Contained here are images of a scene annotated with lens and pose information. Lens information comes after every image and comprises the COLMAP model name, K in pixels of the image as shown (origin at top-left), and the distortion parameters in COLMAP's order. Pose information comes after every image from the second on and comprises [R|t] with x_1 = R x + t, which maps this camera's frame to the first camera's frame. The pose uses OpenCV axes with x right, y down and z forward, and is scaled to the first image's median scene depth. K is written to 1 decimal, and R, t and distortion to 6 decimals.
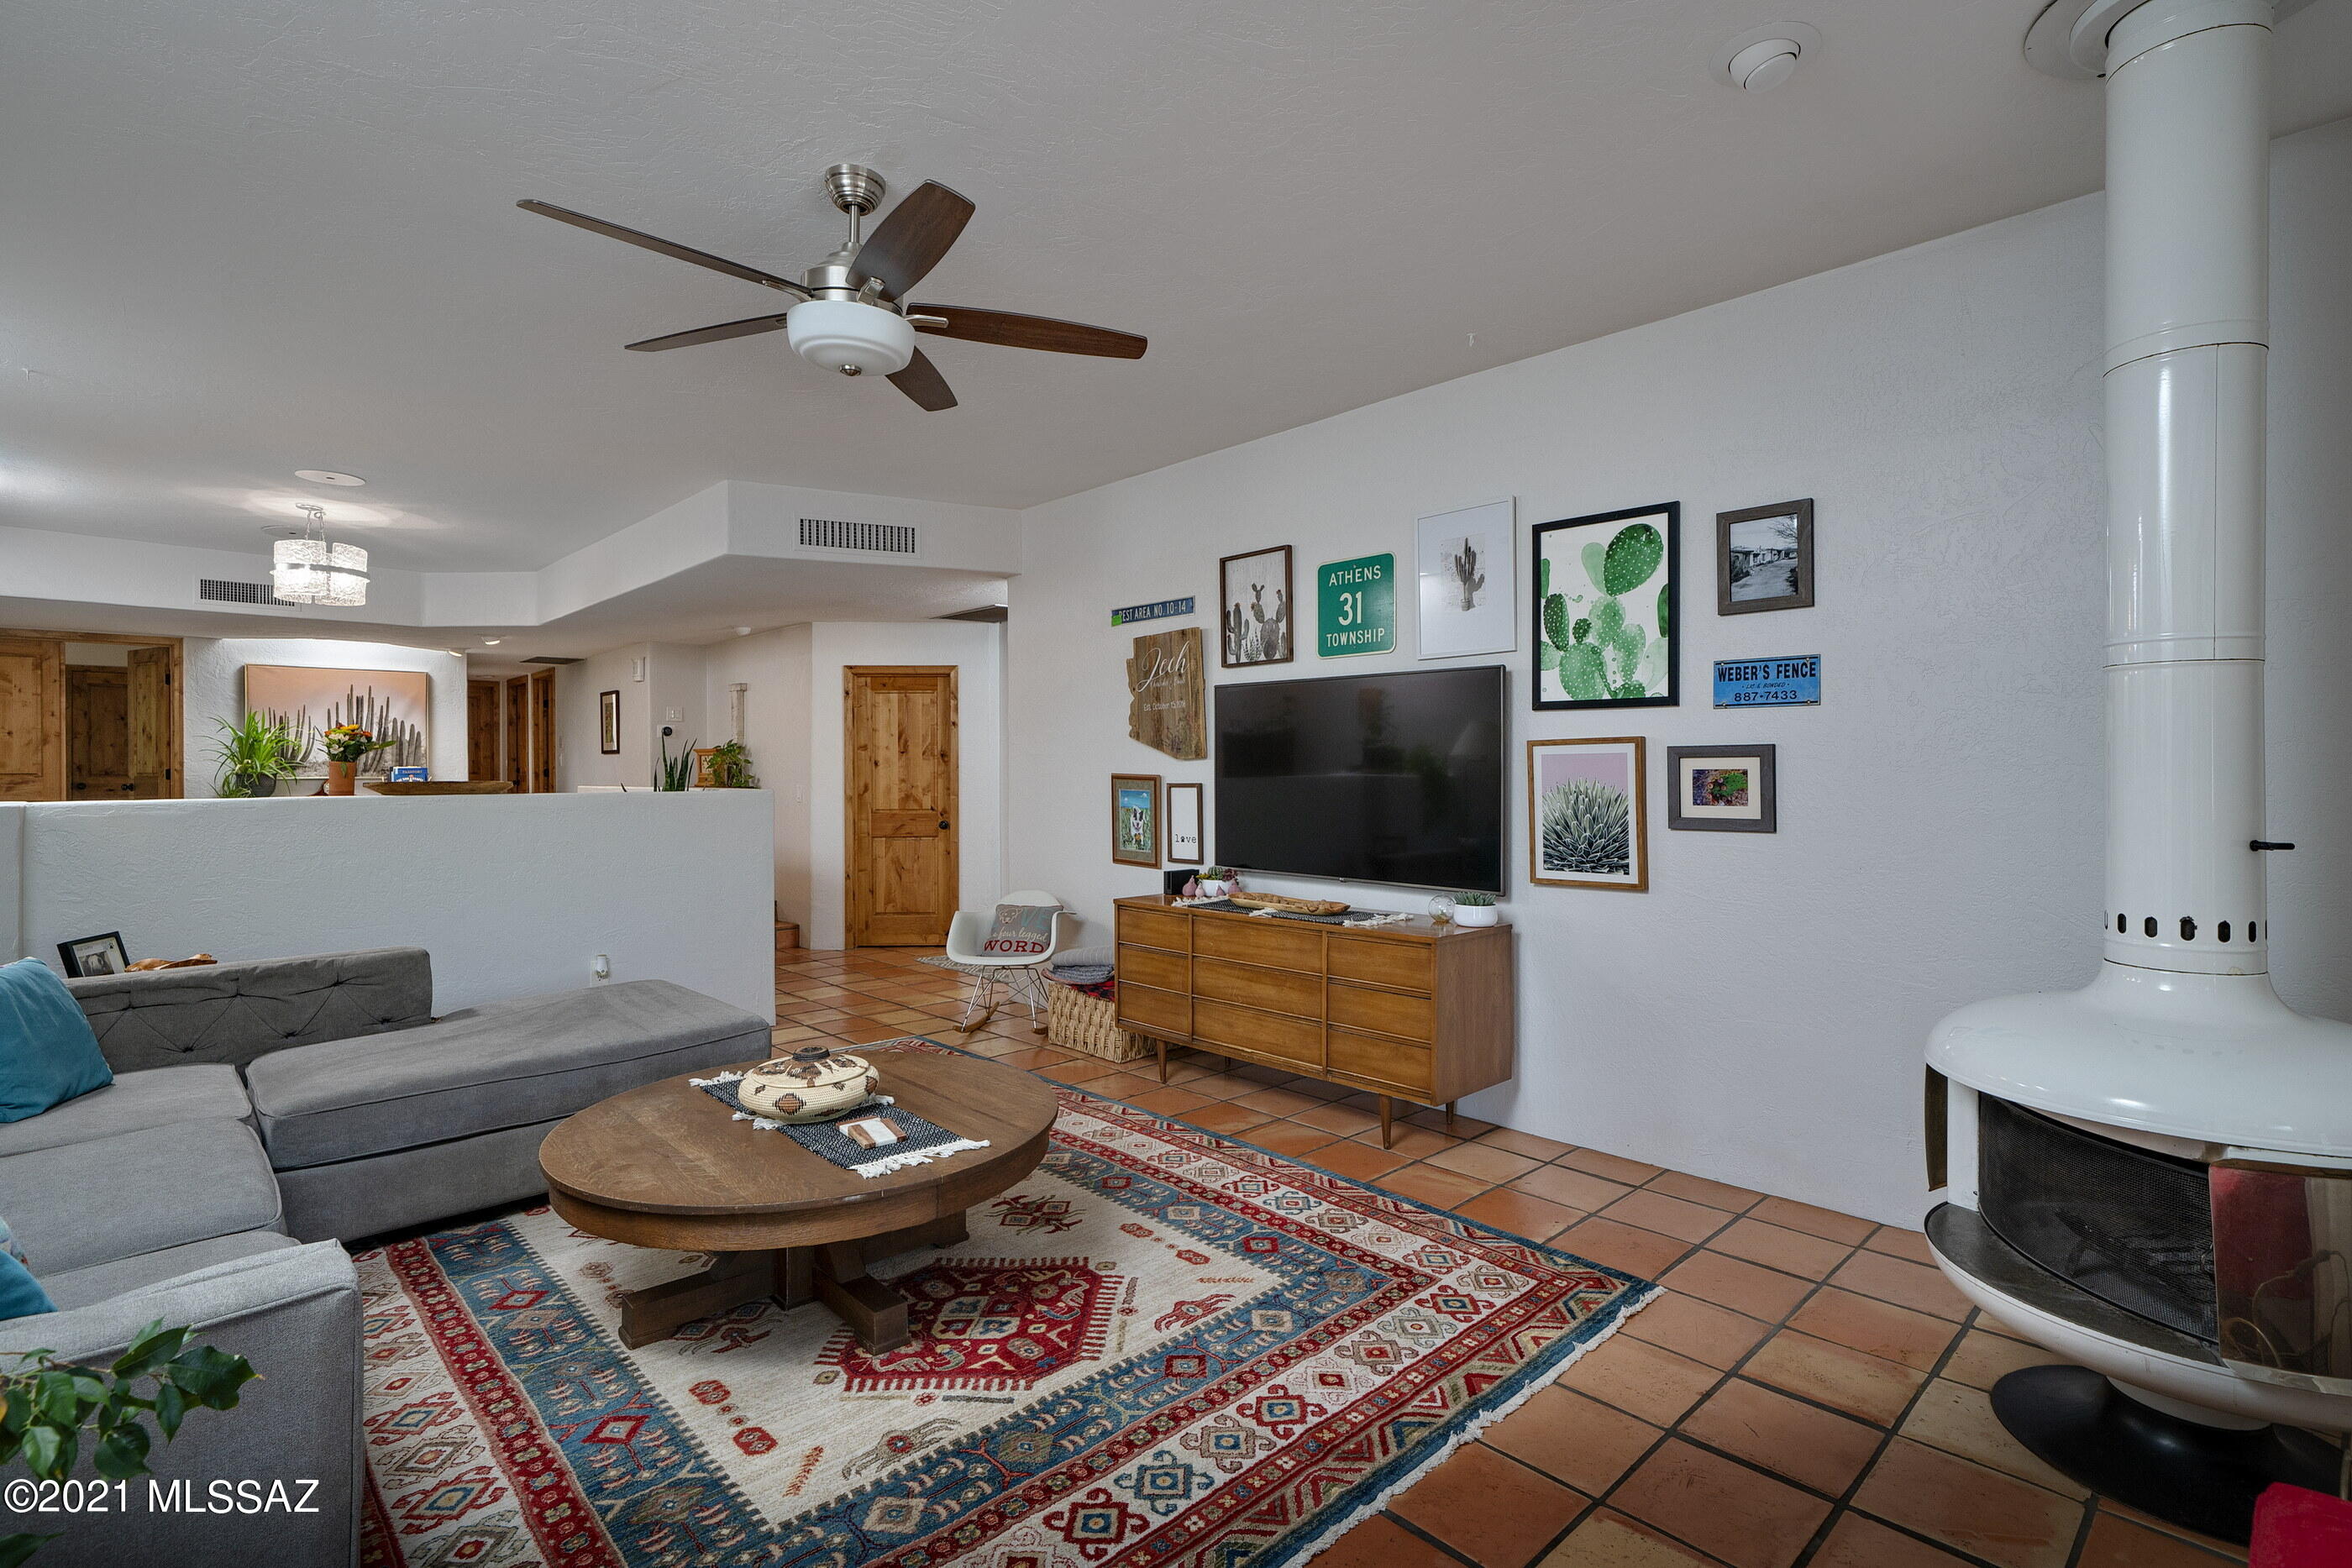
lens RADIAL K [[1112.6, 0, 1175.0], [0, 1112.6, 764.4], [0, 0, 1]] dist [-0.003394, -0.000254]
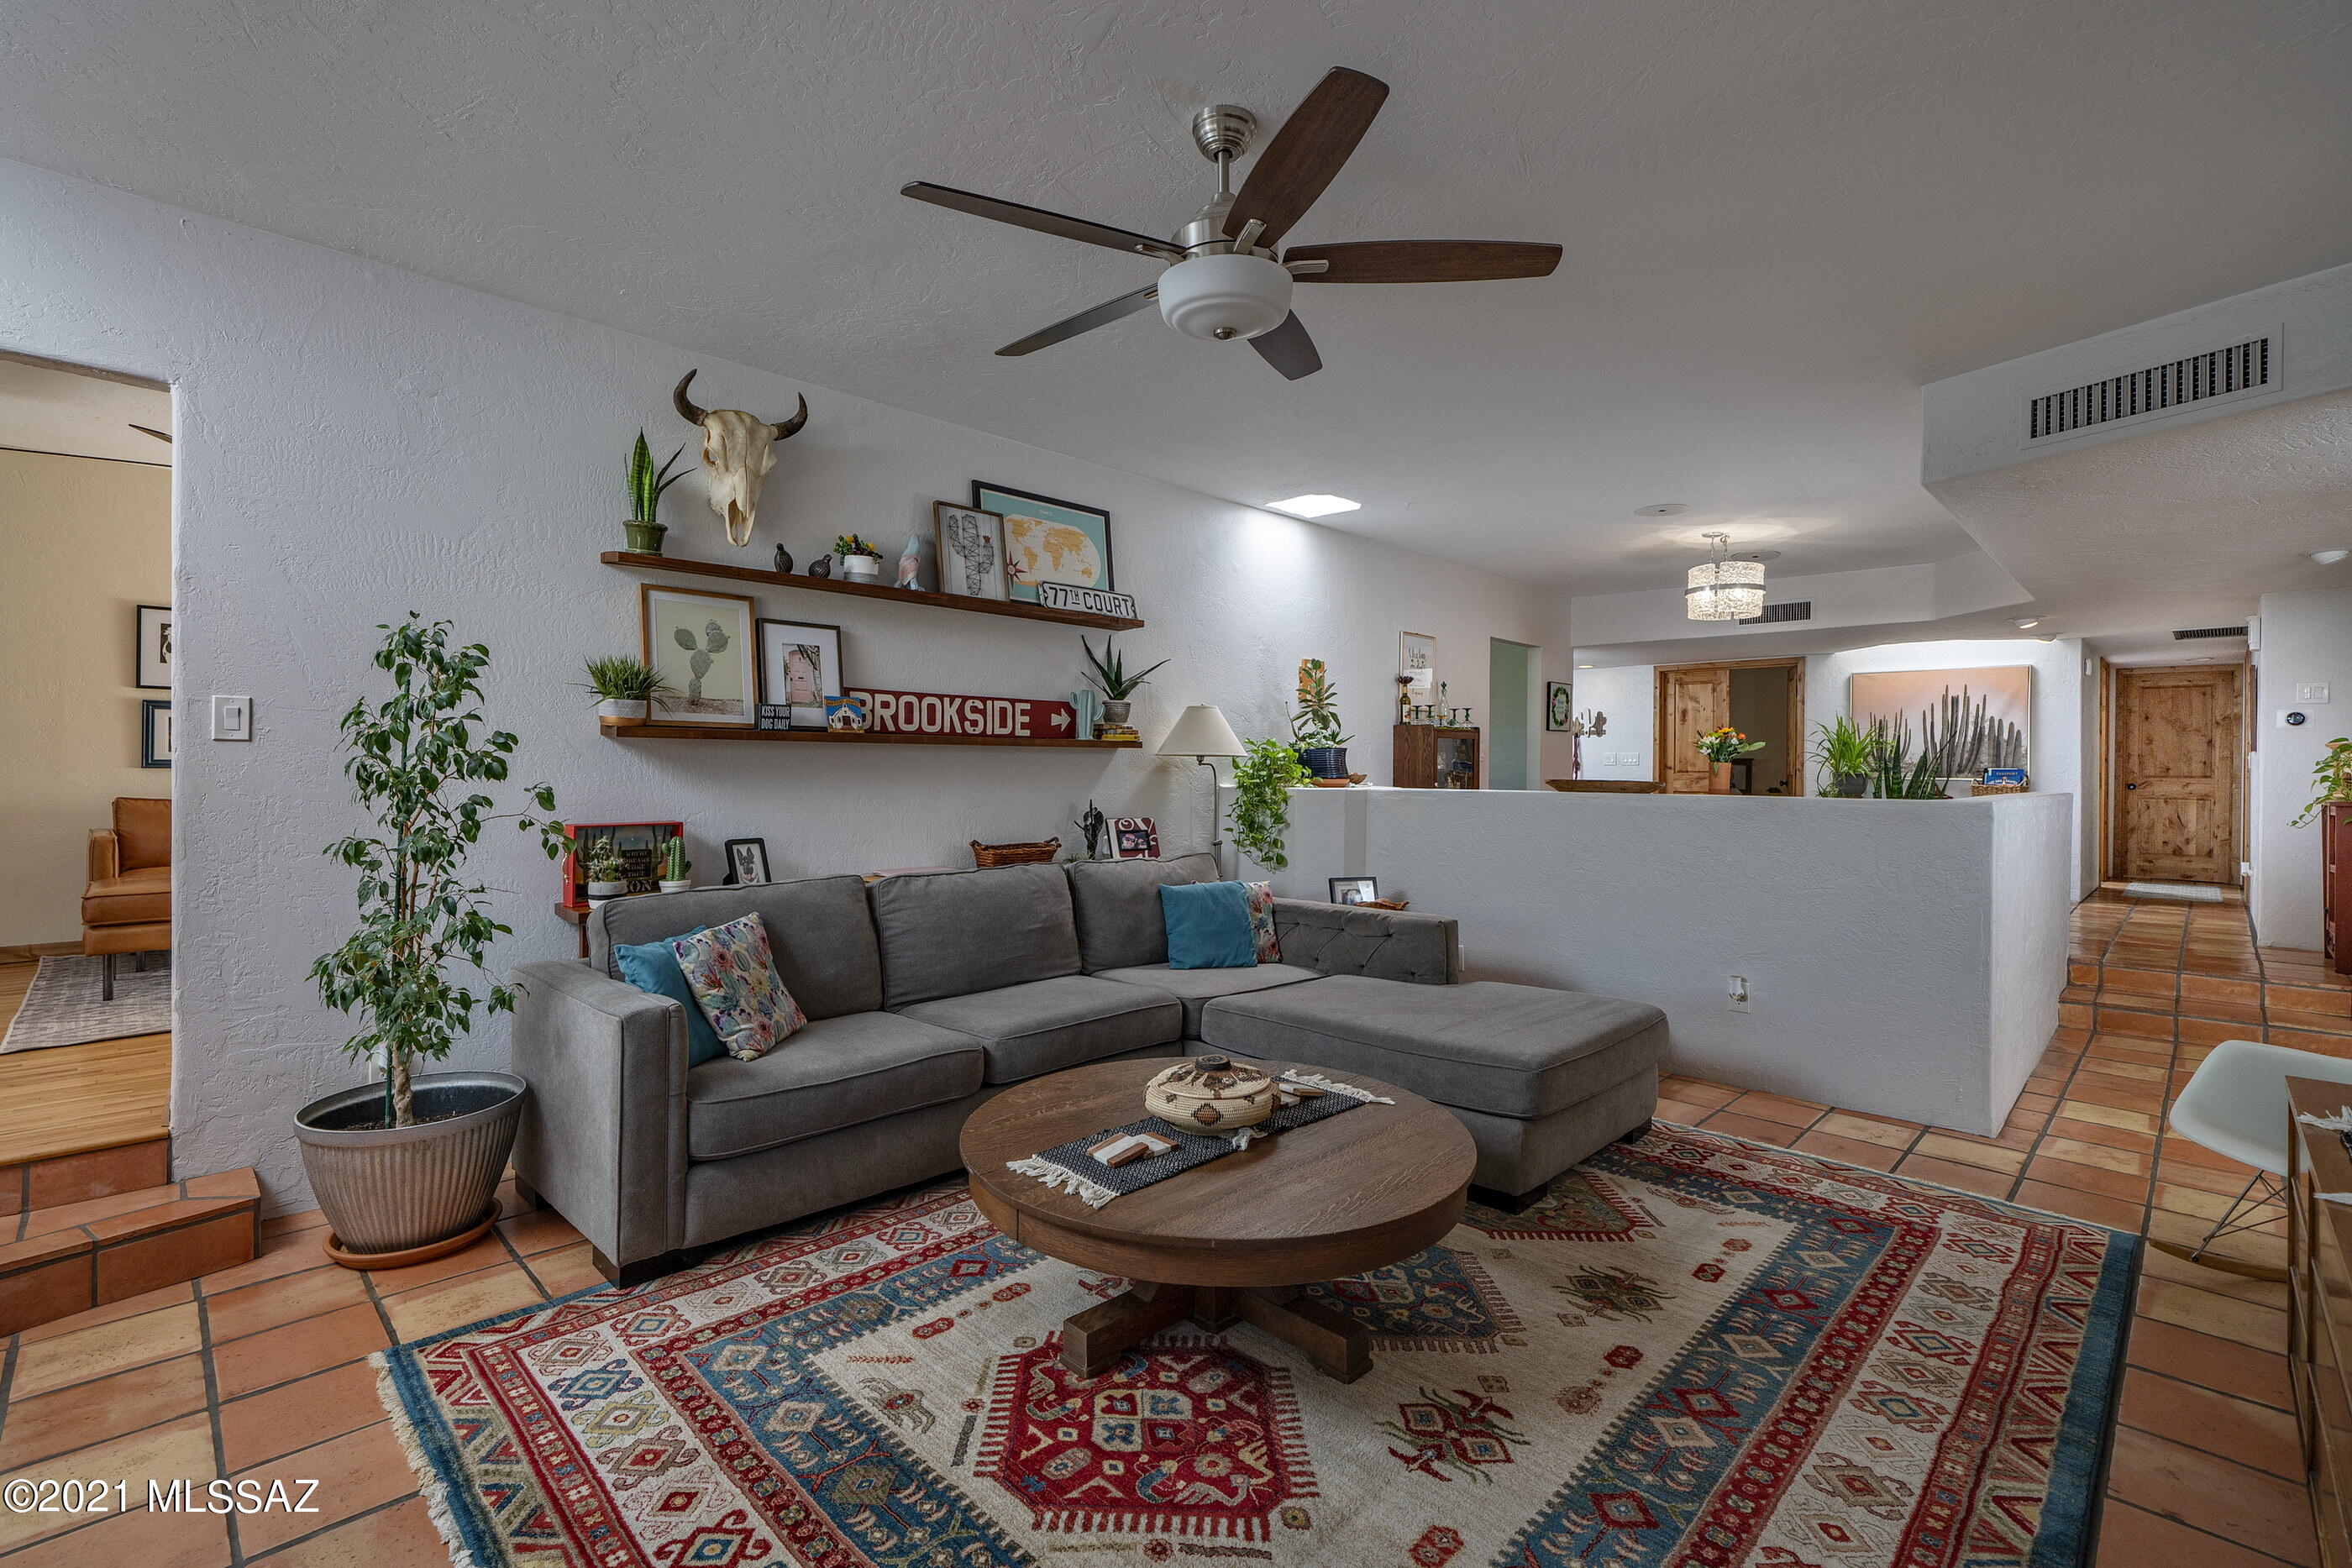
lens RADIAL K [[1051.6, 0, 1174.0], [0, 1051.6, 778.7], [0, 0, 1]] dist [-0.000738, 0.000027]
pose [[0.032710, 0.017450, -0.999313, 0.398369], [-0.004914, 0.999838, 0.017298, -0.001408], [0.999453, 0.004345, 0.032790, 0.647129]]
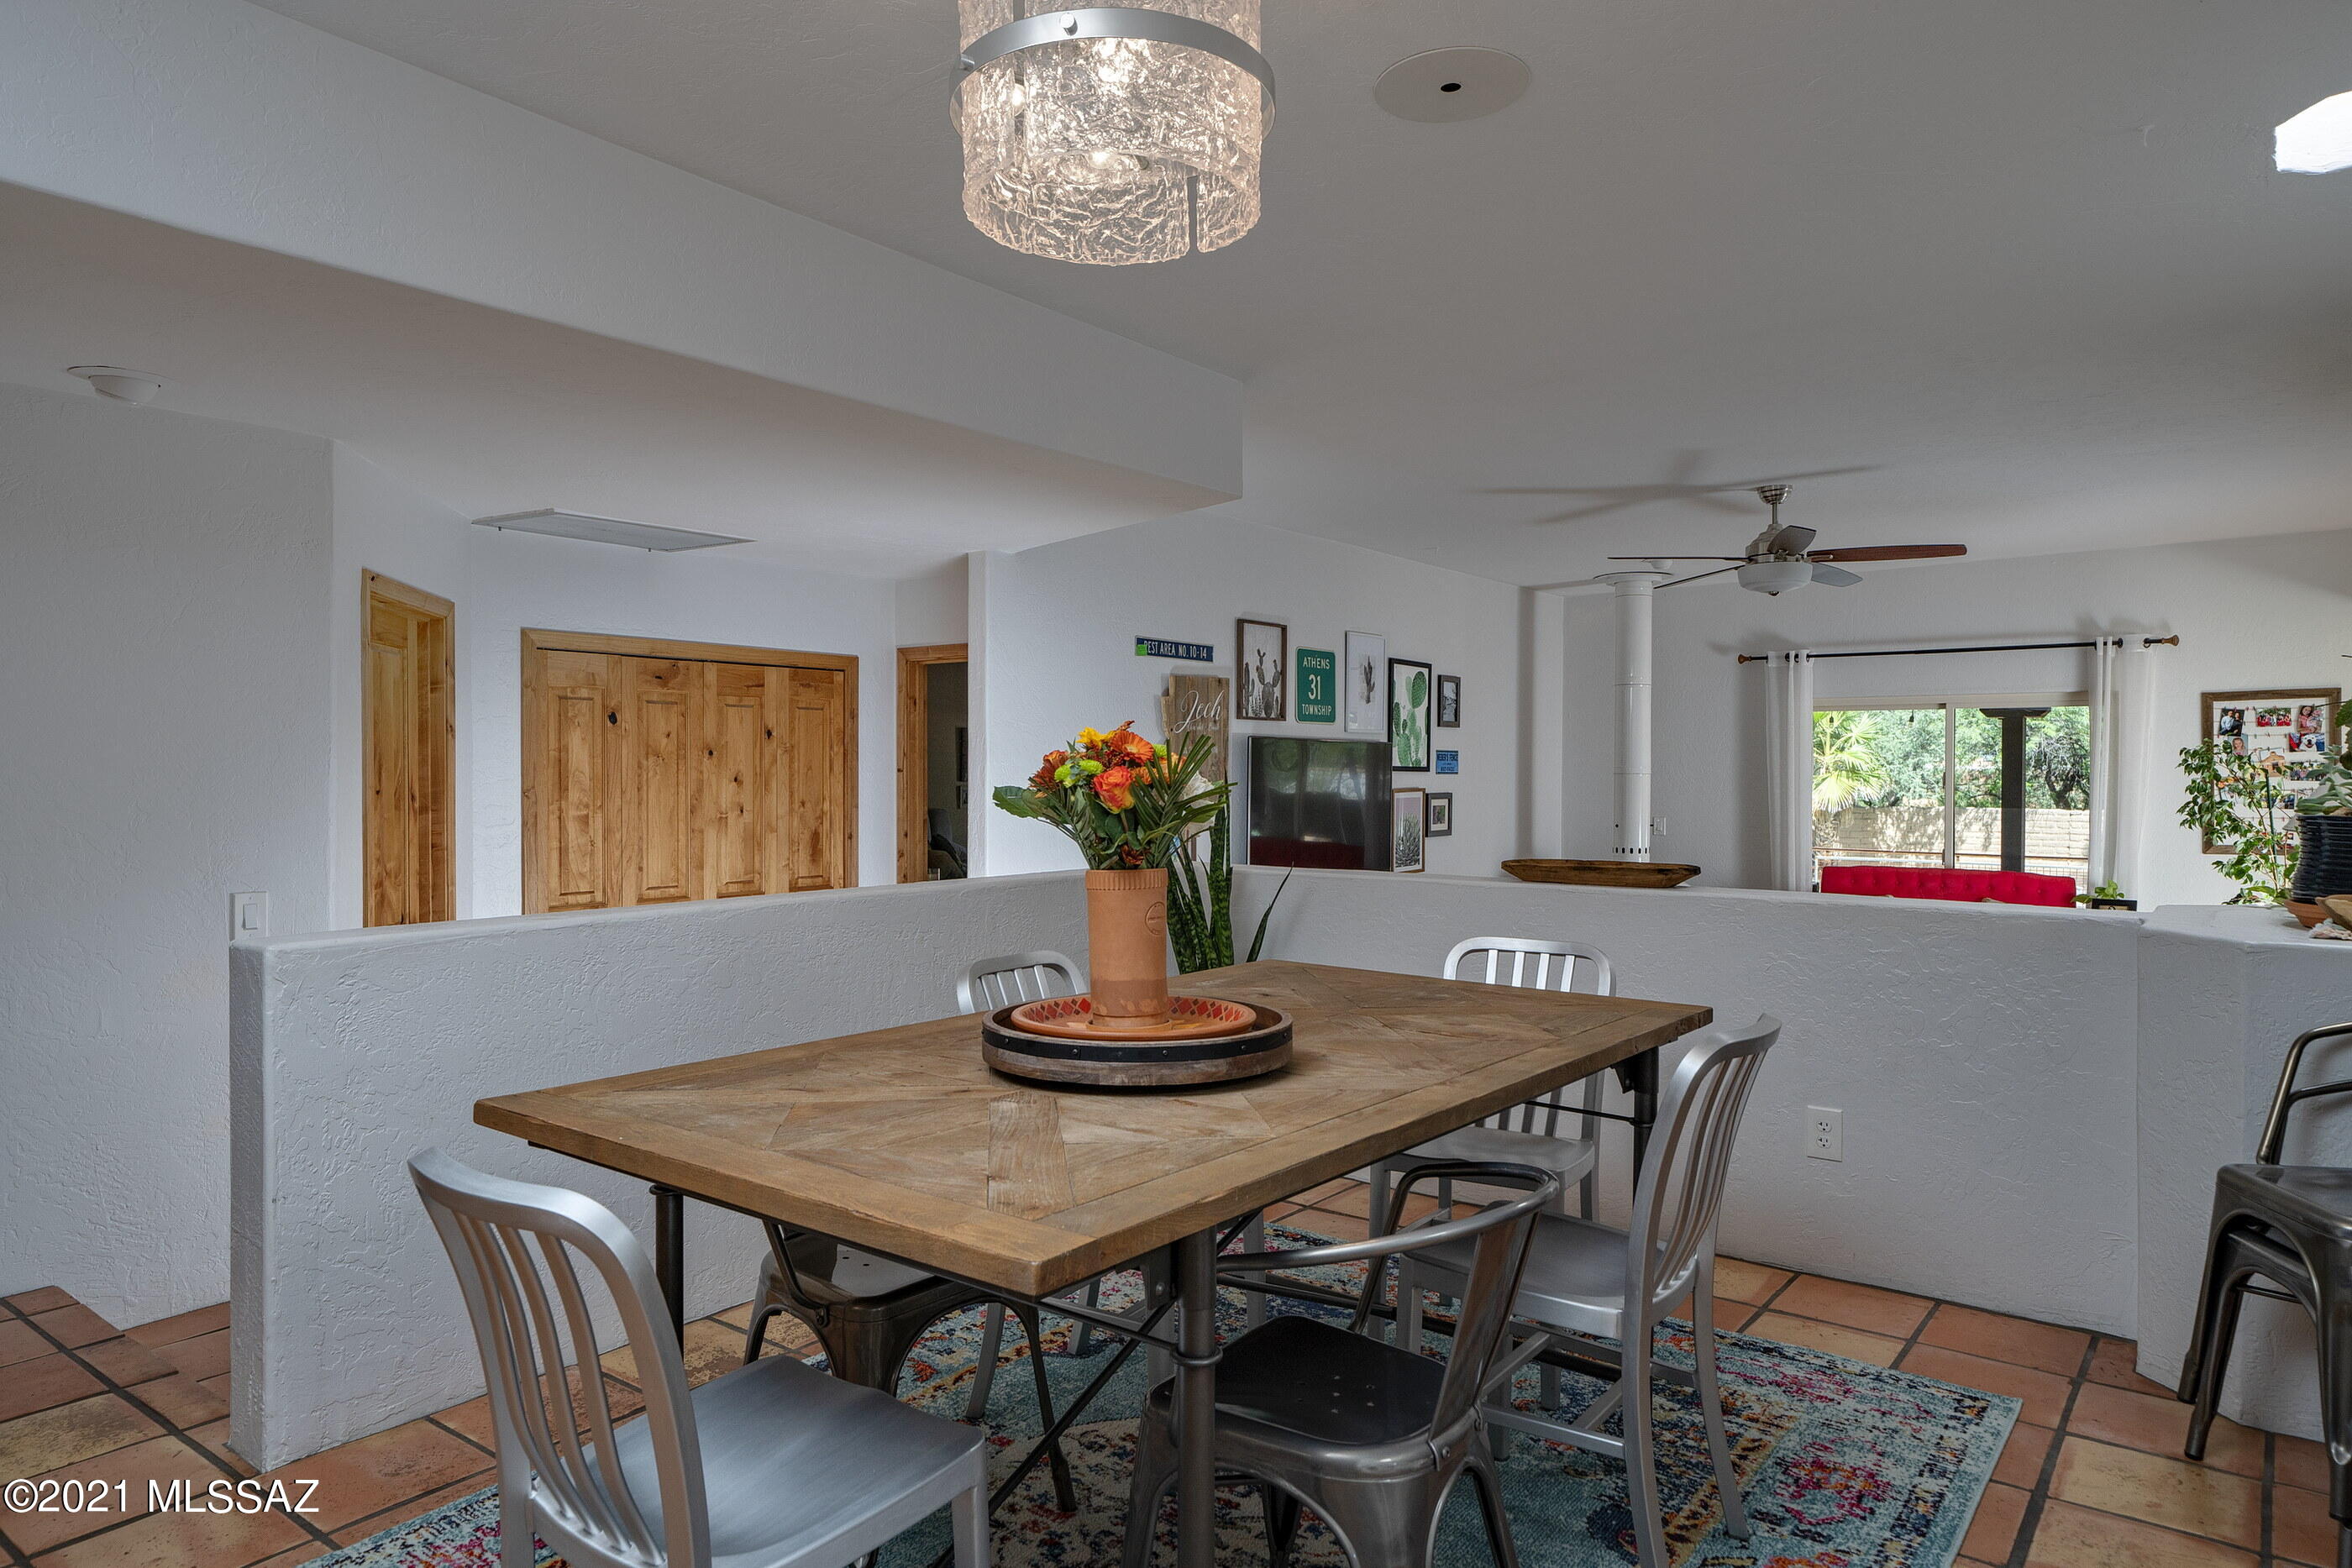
lens RADIAL K [[1434.3, 0, 1177.0], [0, 1434.3, 787.0], [0, 0, 1]] dist [0.004205, 0.000462]
pose [[-0.159409, -0.005268, 0.987199, -1.723450], [-0.002673, 0.999984, 0.004905, -0.034837], [-0.987209, -0.001857, -0.159421, 1.657135]]
